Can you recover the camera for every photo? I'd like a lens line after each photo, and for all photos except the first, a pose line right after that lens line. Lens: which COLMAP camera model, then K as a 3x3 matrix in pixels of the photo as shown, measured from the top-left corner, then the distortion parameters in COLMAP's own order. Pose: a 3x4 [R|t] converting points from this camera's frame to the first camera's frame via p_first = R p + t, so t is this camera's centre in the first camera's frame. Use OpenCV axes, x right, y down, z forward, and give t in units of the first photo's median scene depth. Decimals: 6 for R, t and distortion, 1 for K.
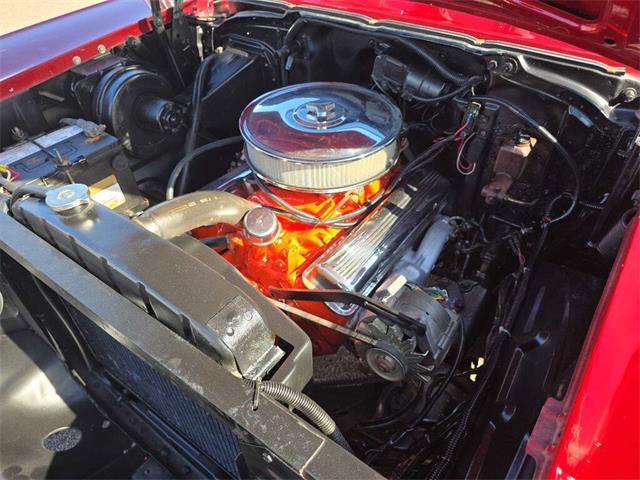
lens RADIAL K [[432.0, 0, 320.1], [0, 432.0, 240.5], [0, 0, 1]] dist [0.034510, -0.028866]
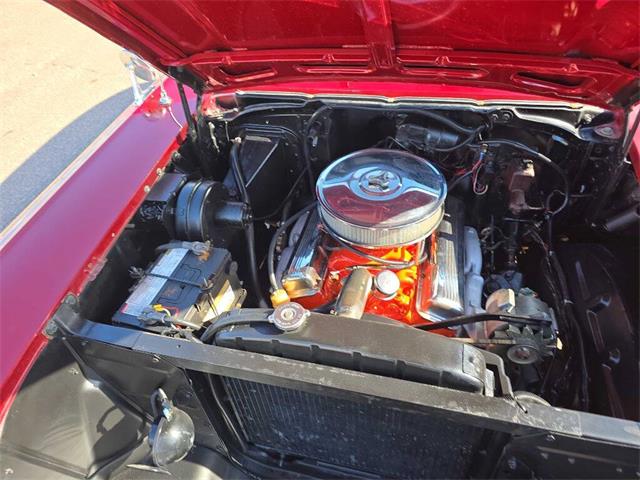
lens RADIAL K [[432.0, 0, 319.7], [0, 432.0, 241.1], [0, 0, 1]] dist [0.034510, -0.028866]
pose [[0.928887, -0.292314, 0.227423, -0.502267], [0.292164, 0.955724, 0.035107, -0.228124], [-0.227616, 0.033834, 0.973163, -0.173601]]
